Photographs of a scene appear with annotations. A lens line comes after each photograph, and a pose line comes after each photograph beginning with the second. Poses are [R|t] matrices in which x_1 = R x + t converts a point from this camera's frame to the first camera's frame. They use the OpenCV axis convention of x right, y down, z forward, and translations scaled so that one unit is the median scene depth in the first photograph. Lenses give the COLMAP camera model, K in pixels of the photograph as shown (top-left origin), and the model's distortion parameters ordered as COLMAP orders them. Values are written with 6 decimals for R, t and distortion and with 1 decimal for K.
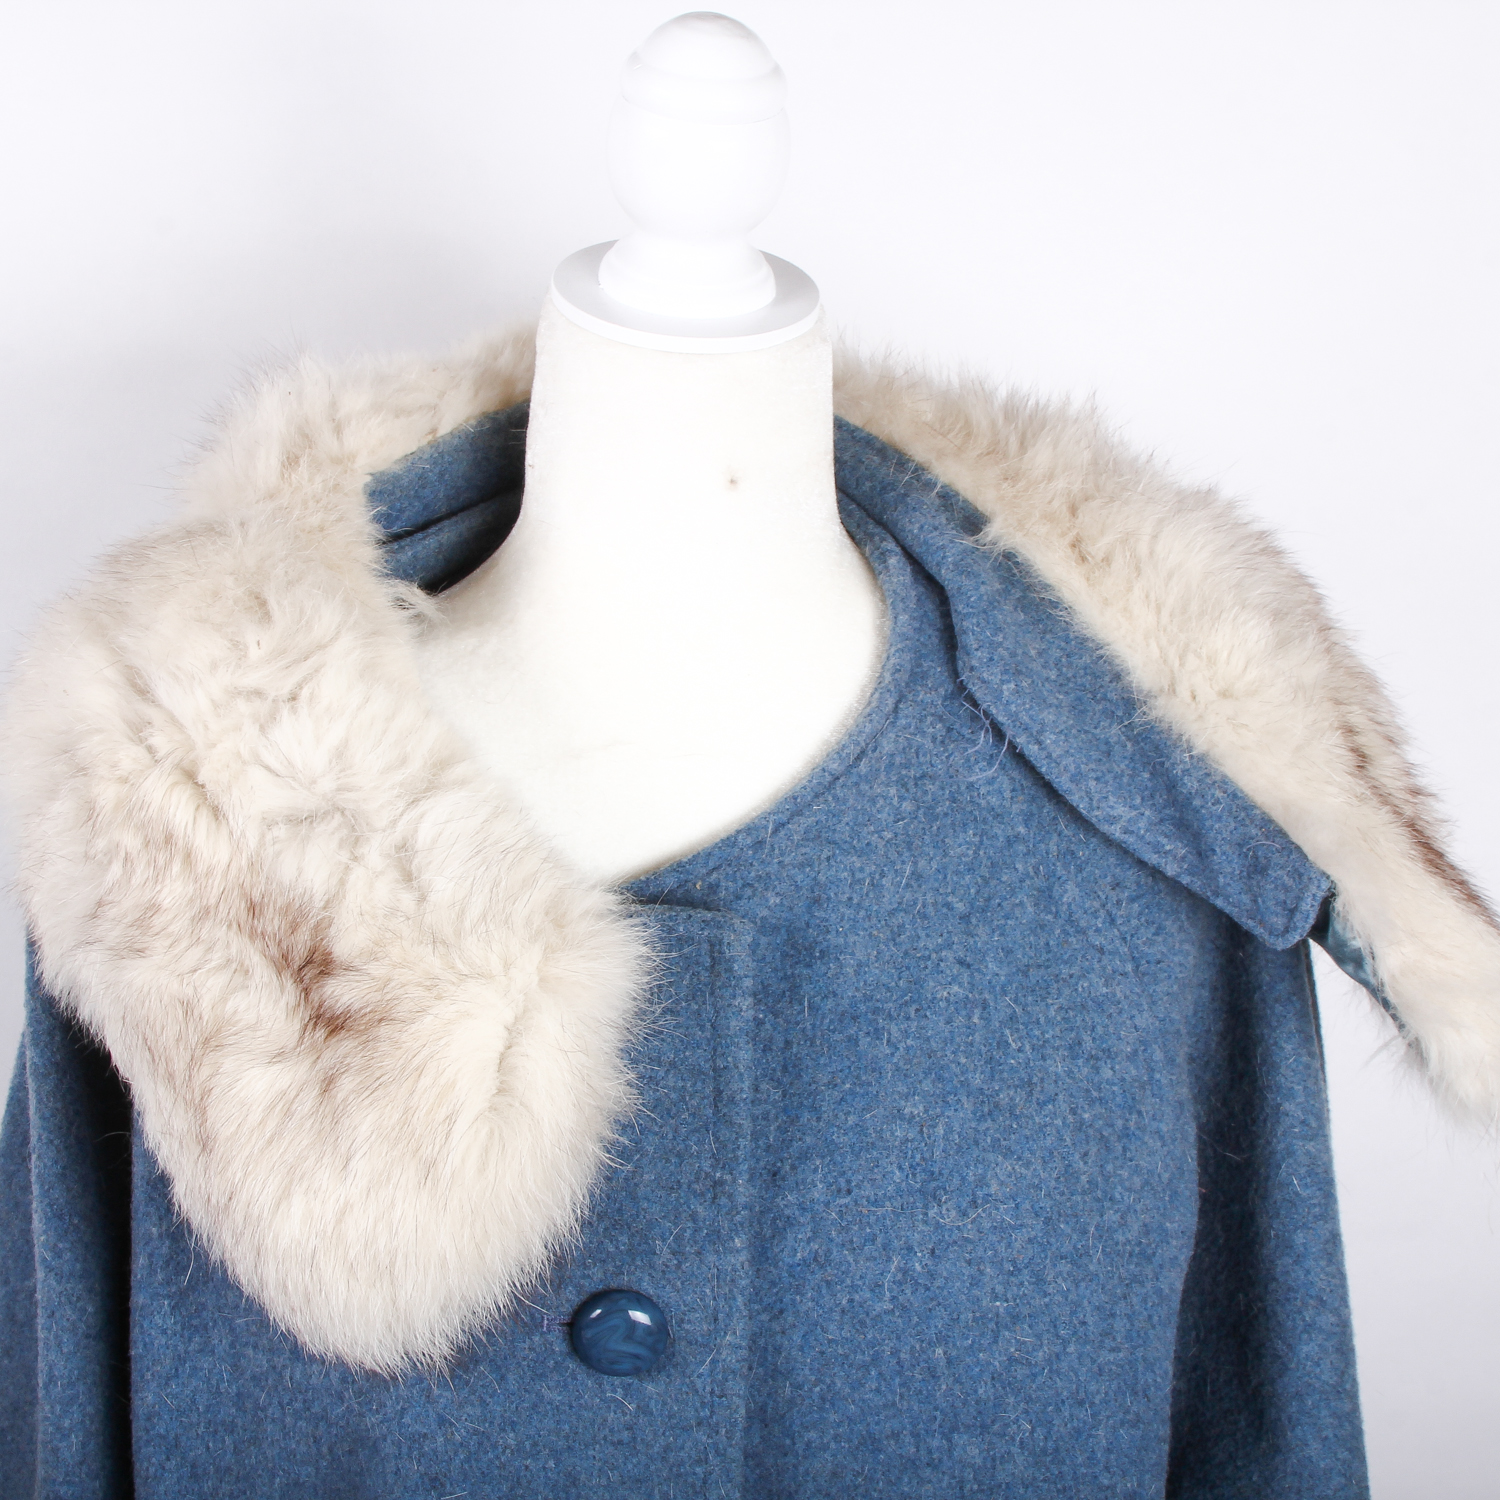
lens RADIAL K [[2534.3, 0, 790.3], [0, 2534.3, 750.9], [0, 0, 1]] dist [-0.102818, 0.109656]
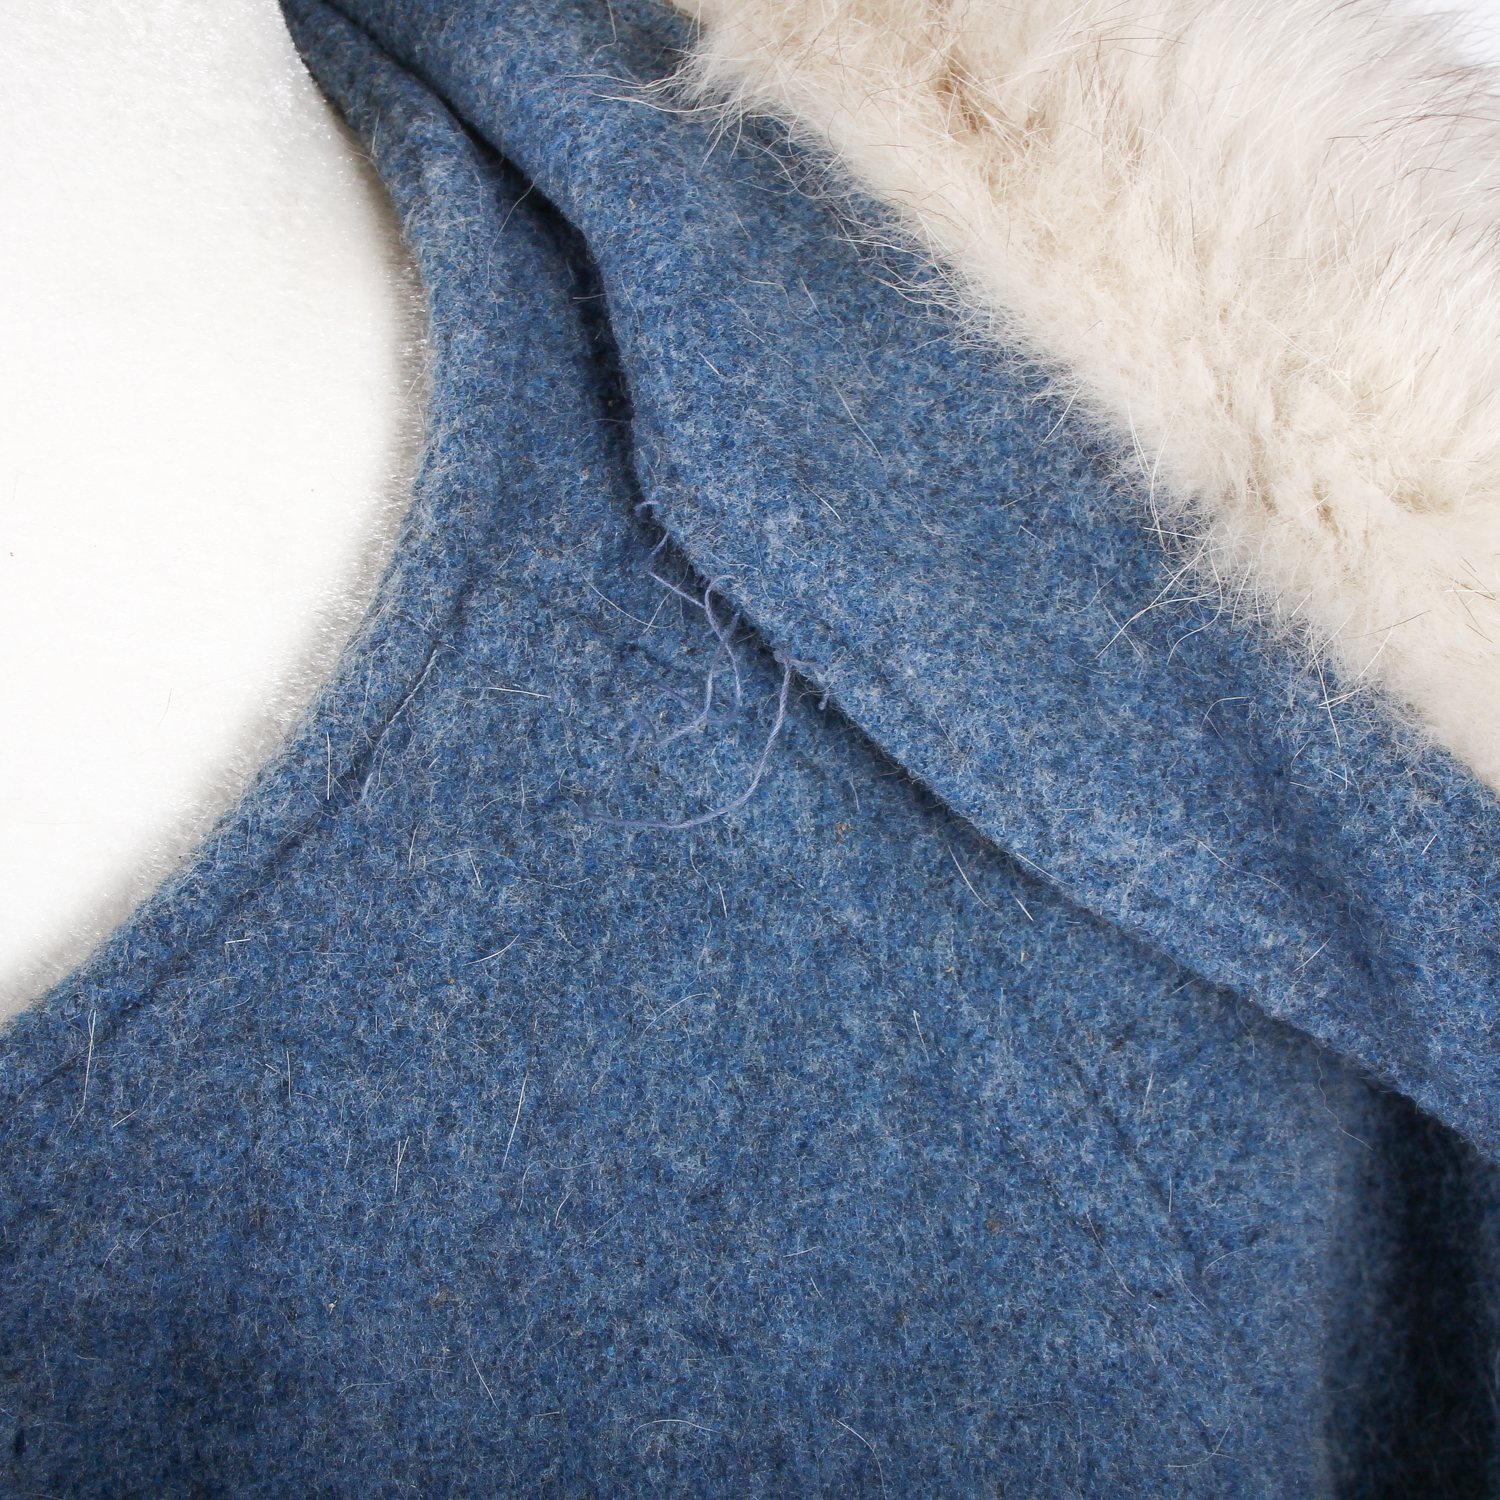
lens RADIAL K [[2534.3, 0, 790.3], [0, 2534.3, 750.9], [0, 0, 1]] dist [-0.102818, 0.109656]
pose [[0.996125, -0.083909, 0.026355, 0.075654], [0.078549, 0.983564, 0.162579, -0.050146], [-0.039564, -0.159879, 0.986343, 0.657897]]
